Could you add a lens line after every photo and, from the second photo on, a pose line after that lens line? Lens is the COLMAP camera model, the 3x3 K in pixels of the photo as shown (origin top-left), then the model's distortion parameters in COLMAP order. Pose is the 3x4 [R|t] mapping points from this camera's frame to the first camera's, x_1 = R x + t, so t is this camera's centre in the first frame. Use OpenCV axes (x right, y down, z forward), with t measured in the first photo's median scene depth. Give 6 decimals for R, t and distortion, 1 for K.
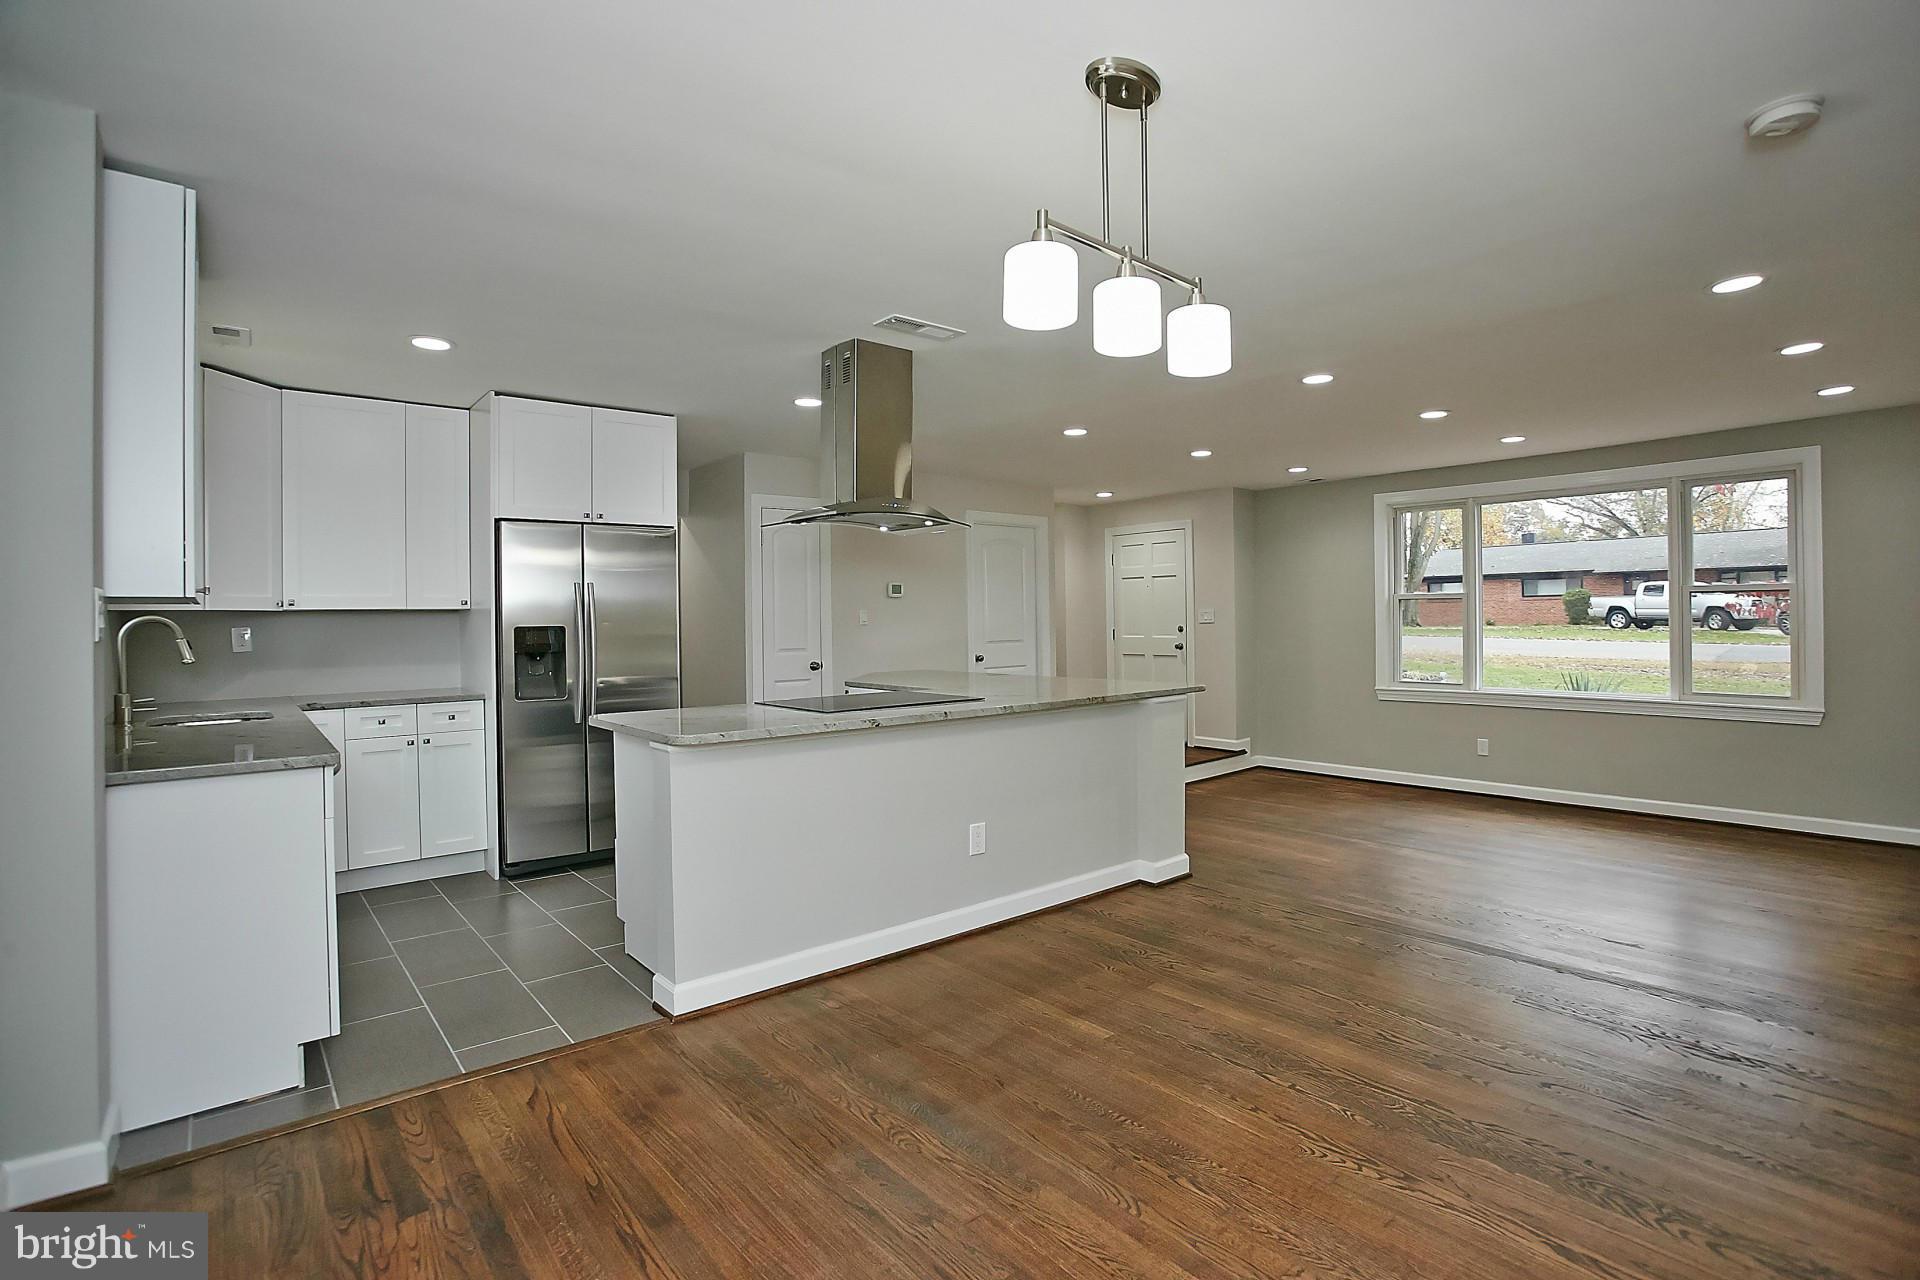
lens RADIAL K [[926.2, 0, 969.1], [0, 926.2, 616.5], [0, 0, 1]] dist [-0.080355, 0.043215]
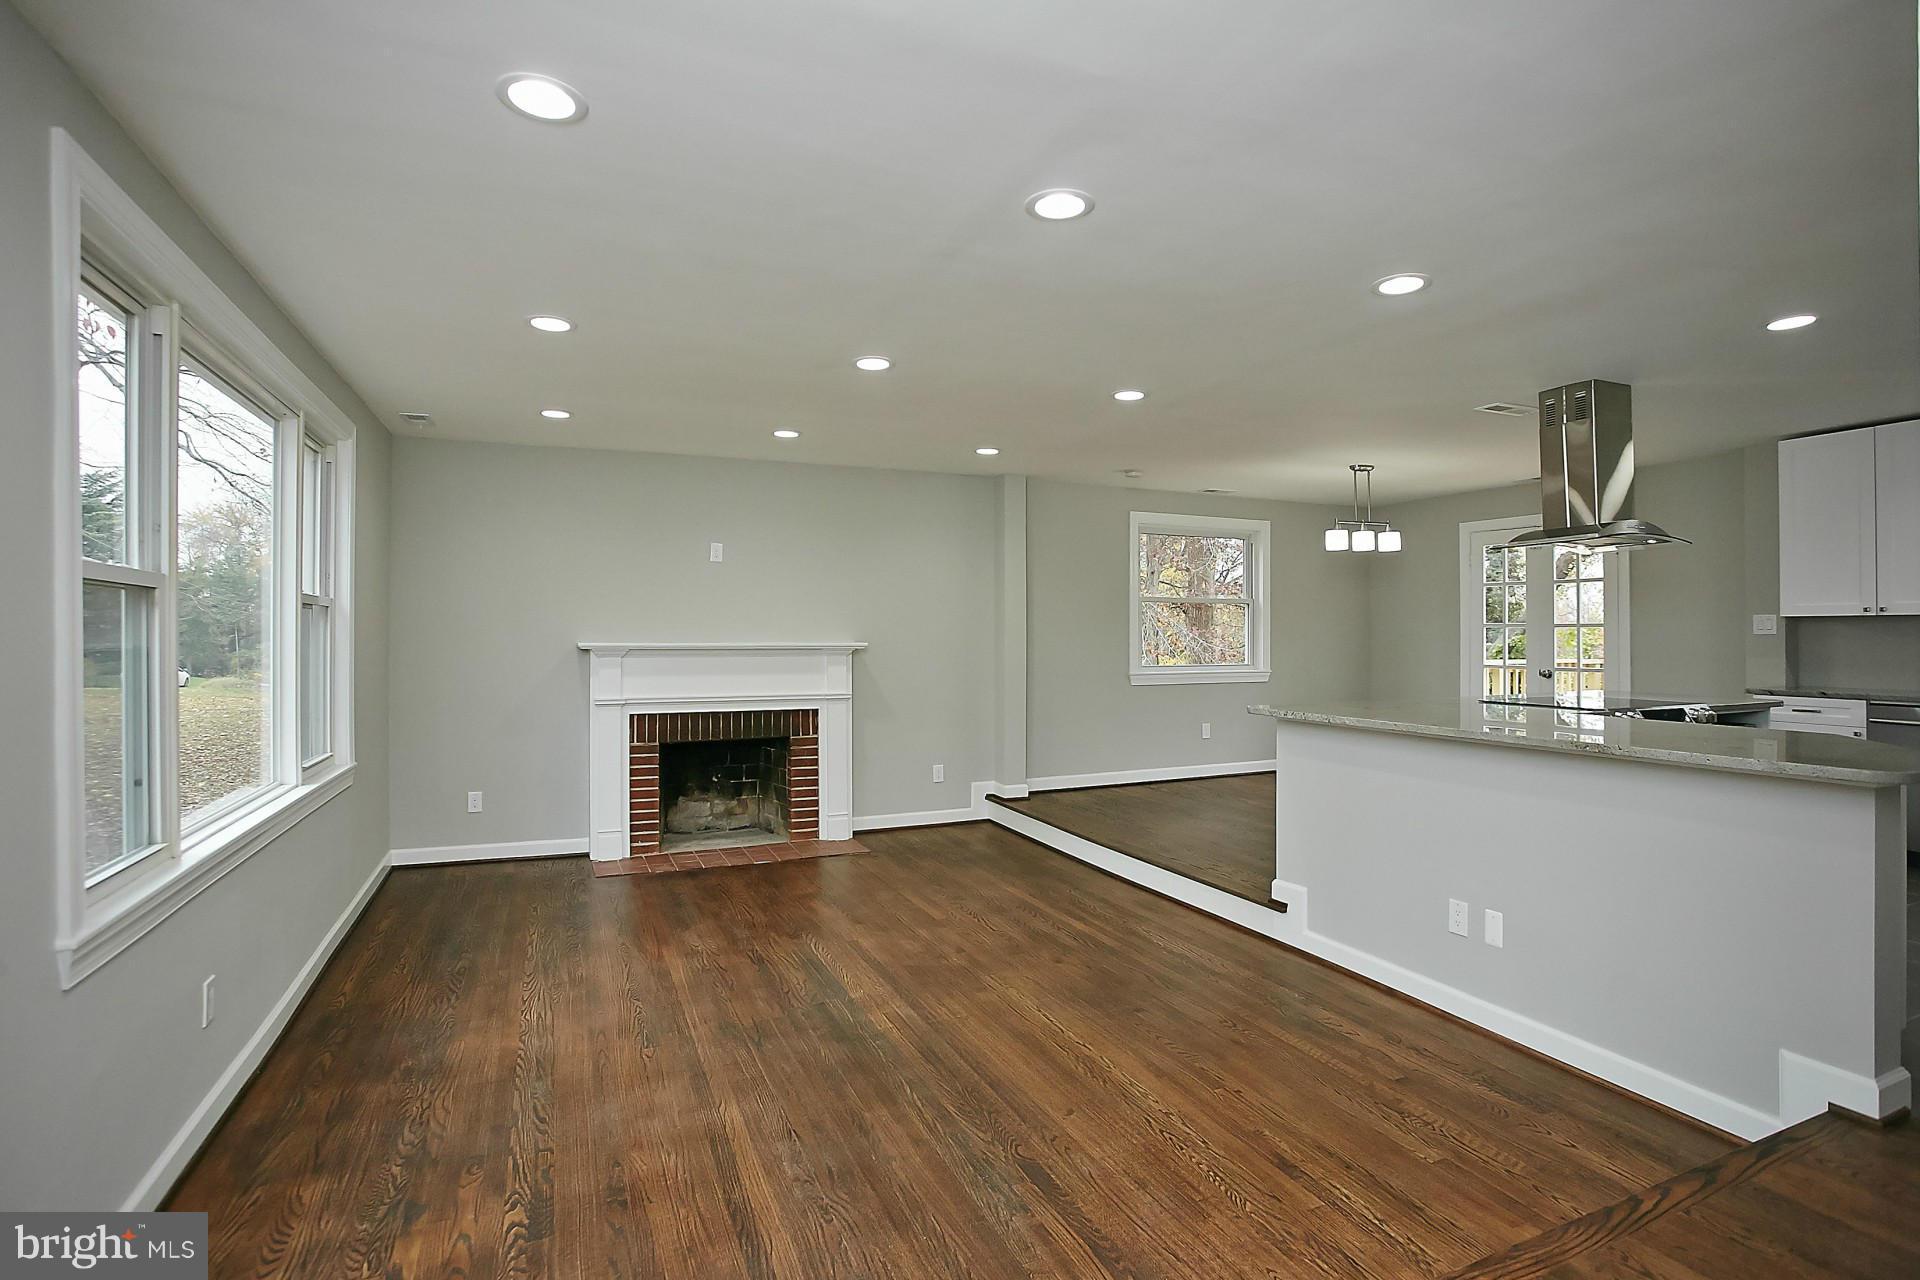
lens RADIAL K [[948.0, 0, 956.4], [0, 948.0, 625.3], [0, 0, 1]] dist [-0.074192, 0.031934]
pose [[-0.958308, 0.017568, 0.285197, 0.257200], [0.014051, 0.999798, -0.014372, 0.002892], [-0.285392, -0.009766, -0.958361, 1.912632]]
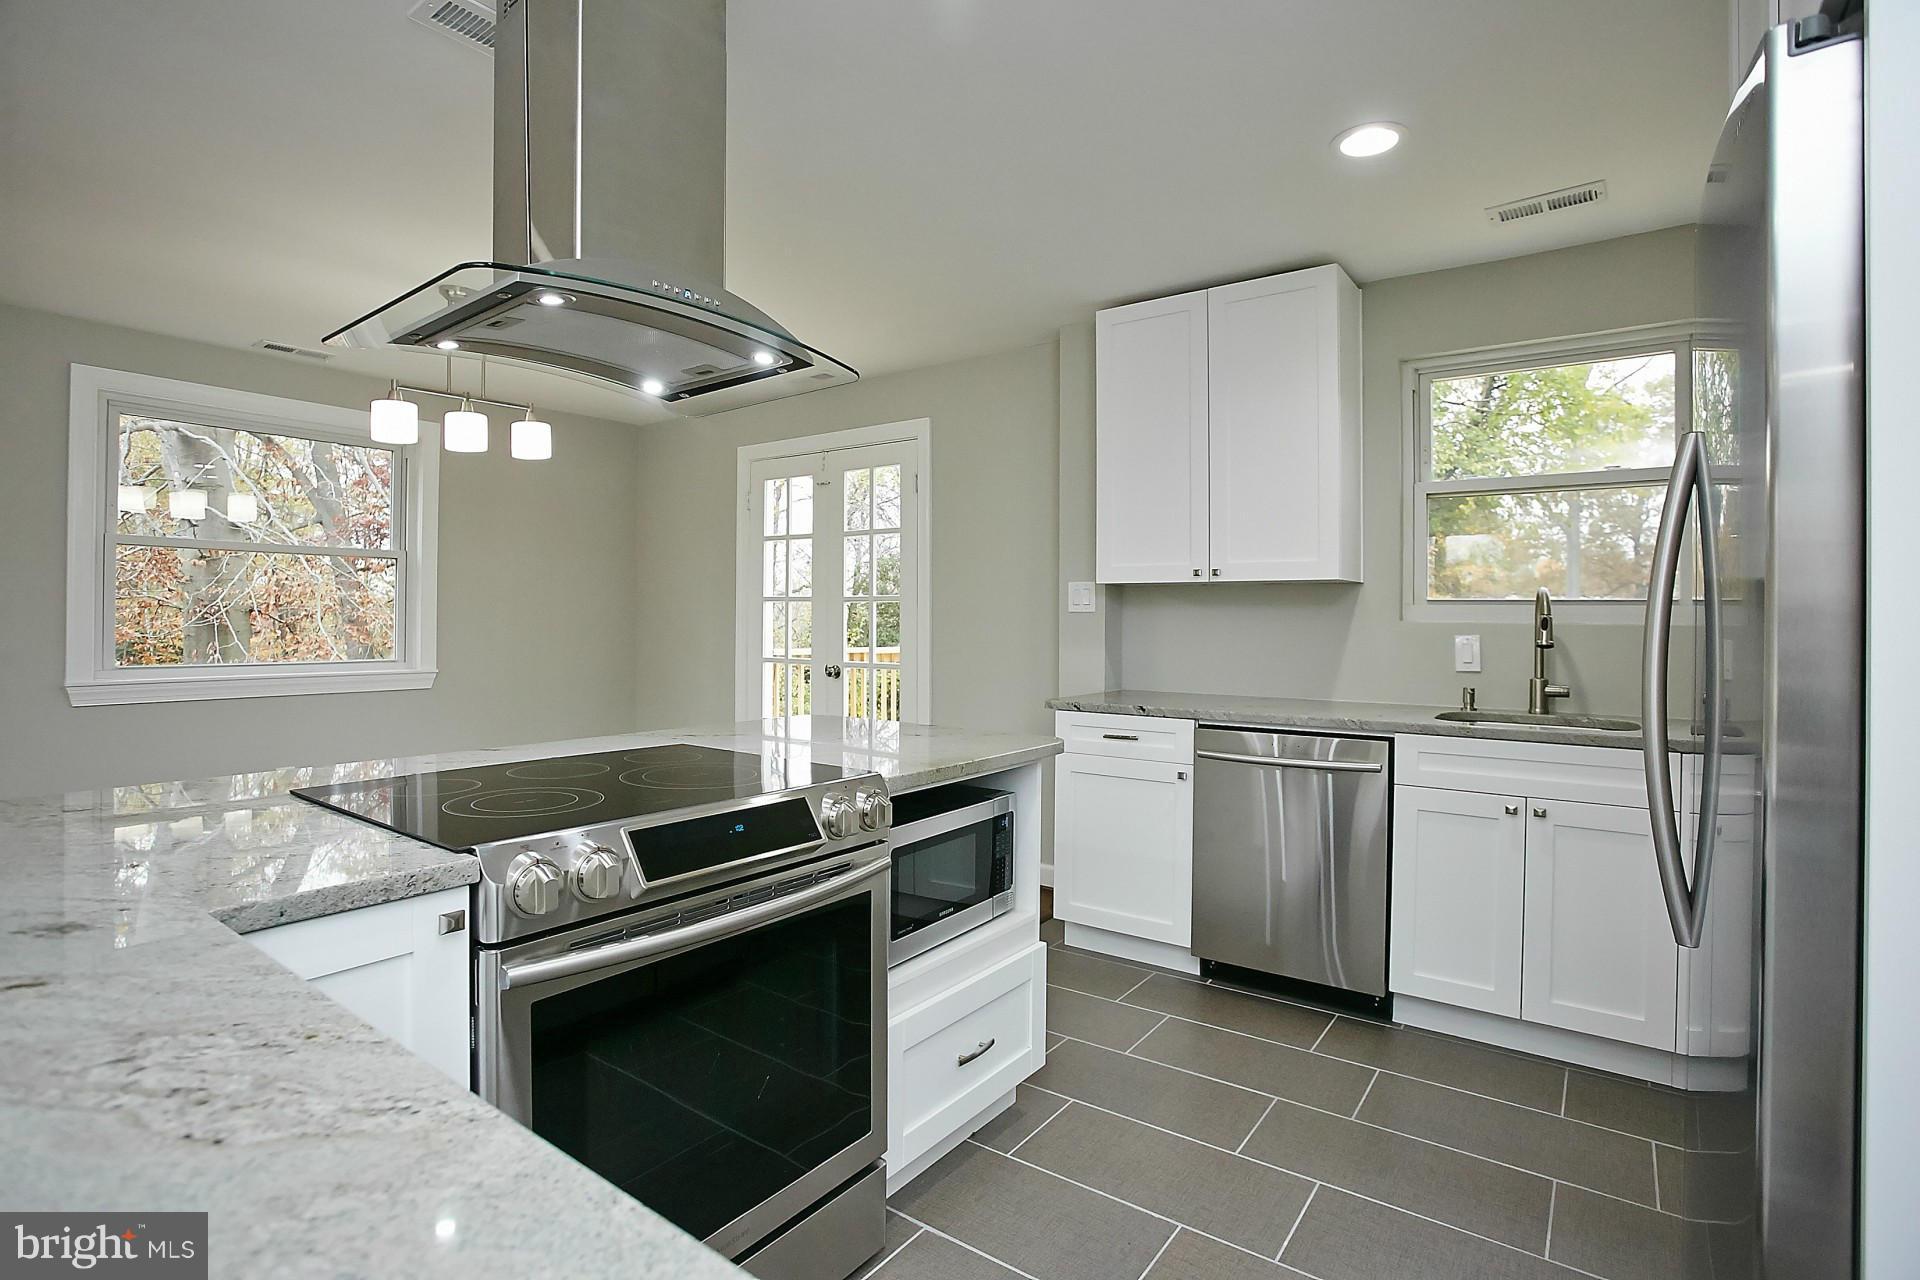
lens RADIAL K [[927.6, 0, 967.9], [0, 927.6, 619.4], [0, 0, 1]] dist [-0.067190, 0.027559]
pose [[-0.970171, 0.010281, -0.242202, -0.136377], [0.009574, 0.999946, 0.004095, 0.014680], [0.242231, 0.001654, -0.970217, 1.201817]]
